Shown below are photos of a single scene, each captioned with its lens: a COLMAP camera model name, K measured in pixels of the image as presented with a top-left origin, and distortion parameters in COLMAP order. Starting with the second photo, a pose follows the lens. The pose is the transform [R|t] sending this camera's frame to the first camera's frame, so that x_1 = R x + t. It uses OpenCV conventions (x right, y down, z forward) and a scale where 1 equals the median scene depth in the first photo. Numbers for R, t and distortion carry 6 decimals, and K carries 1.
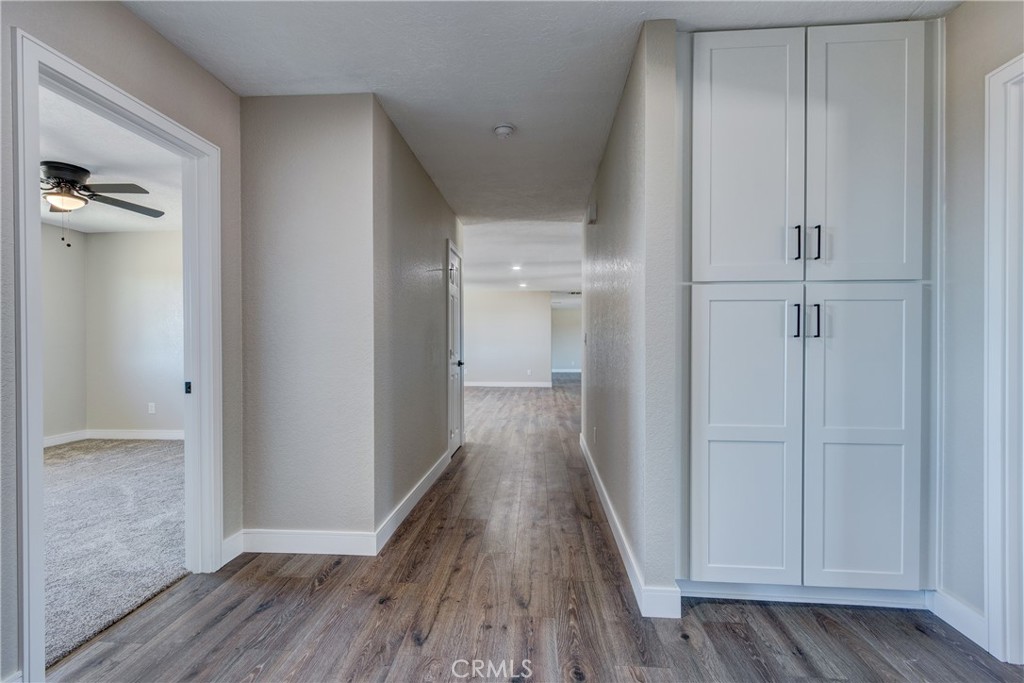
lens RADIAL K [[466.8, 0, 502.9], [0, 466.8, 345.8], [0, 0, 1]] dist [0.004988, -0.000084]
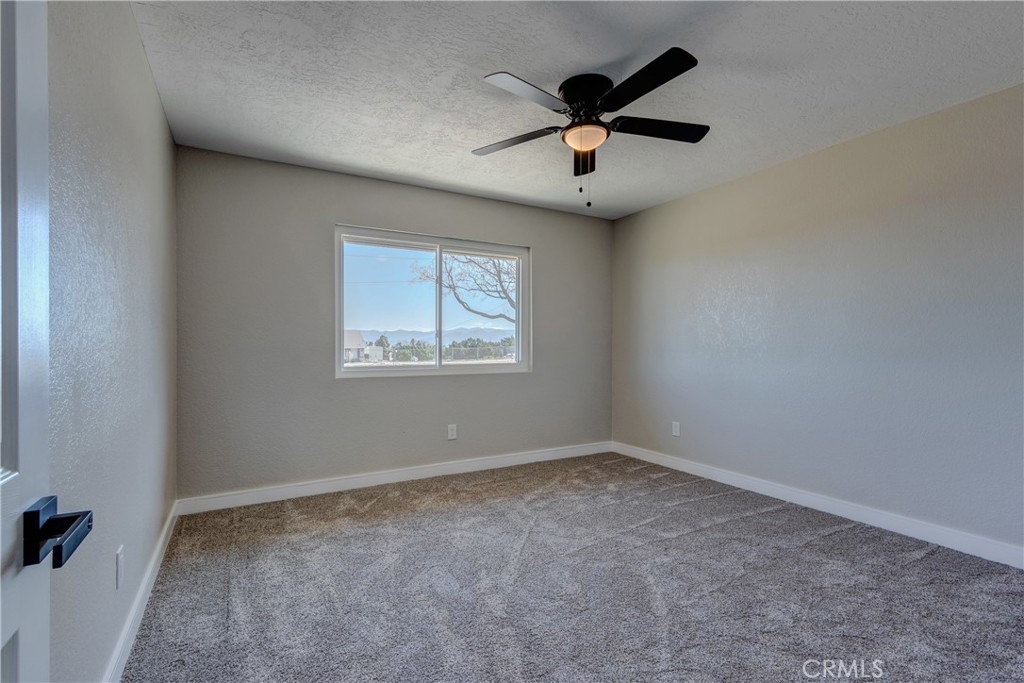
lens RADIAL K [[466.8, 0, 502.9], [0, 466.8, 345.8], [0, 0, 1]] dist [0.004988, -0.000084]
pose [[0.567977, 0.005072, -0.823029, -0.310665], [-0.005558, 0.999982, 0.002327, -0.001679], [0.823026, 0.003253, 0.567995, 0.366416]]
